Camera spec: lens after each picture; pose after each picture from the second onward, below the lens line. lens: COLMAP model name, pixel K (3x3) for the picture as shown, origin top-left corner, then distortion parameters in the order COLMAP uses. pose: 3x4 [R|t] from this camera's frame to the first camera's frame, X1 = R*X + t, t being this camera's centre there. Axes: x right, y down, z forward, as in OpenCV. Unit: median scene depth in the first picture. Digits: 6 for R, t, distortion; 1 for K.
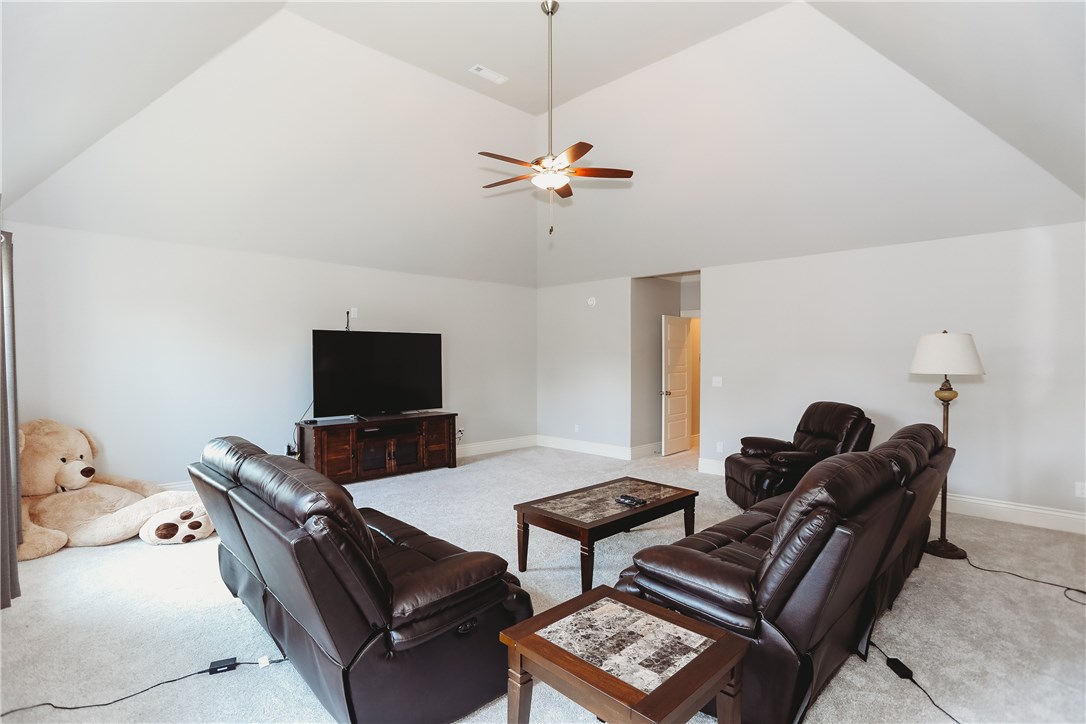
lens RADIAL K [[526.9, 0, 536.7], [0, 526.9, 360.6], [0, 0, 1]] dist [-0.078895, 0.037509]
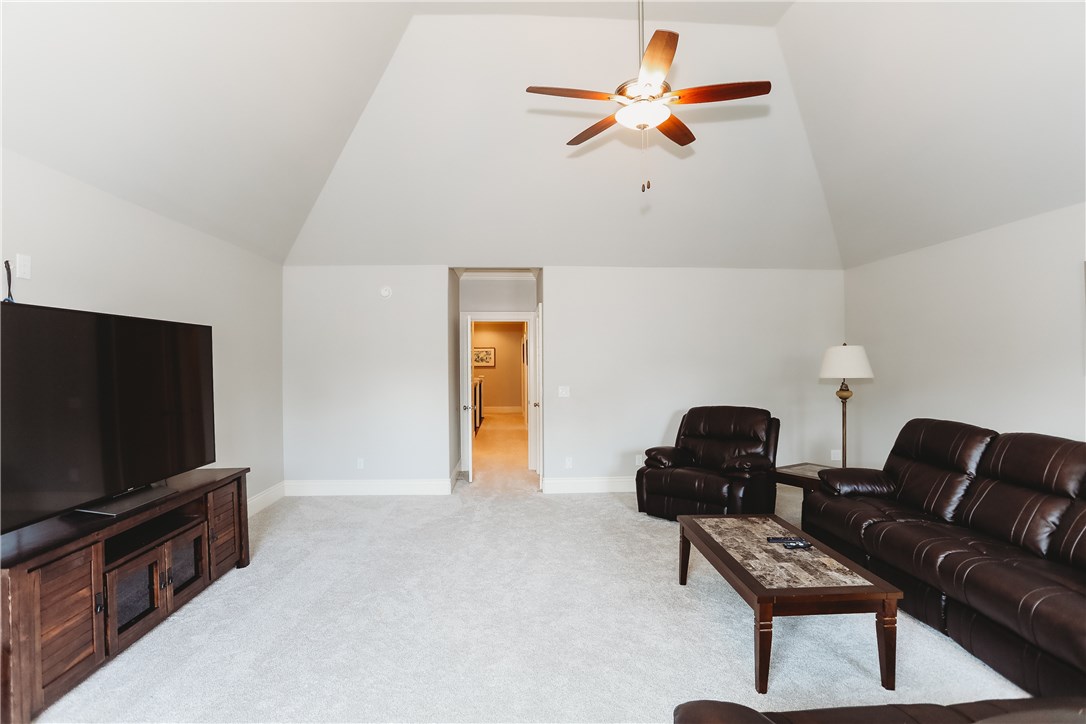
lens RADIAL K [[526.9, 0, 536.7], [0, 526.9, 360.6], [0, 0, 1]] dist [-0.078895, 0.037509]
pose [[0.663957, -0.001870, 0.747768, -0.615738], [0.010015, 0.999929, -0.006392, -0.014448], [-0.747703, 0.011732, 0.663929, 0.680711]]
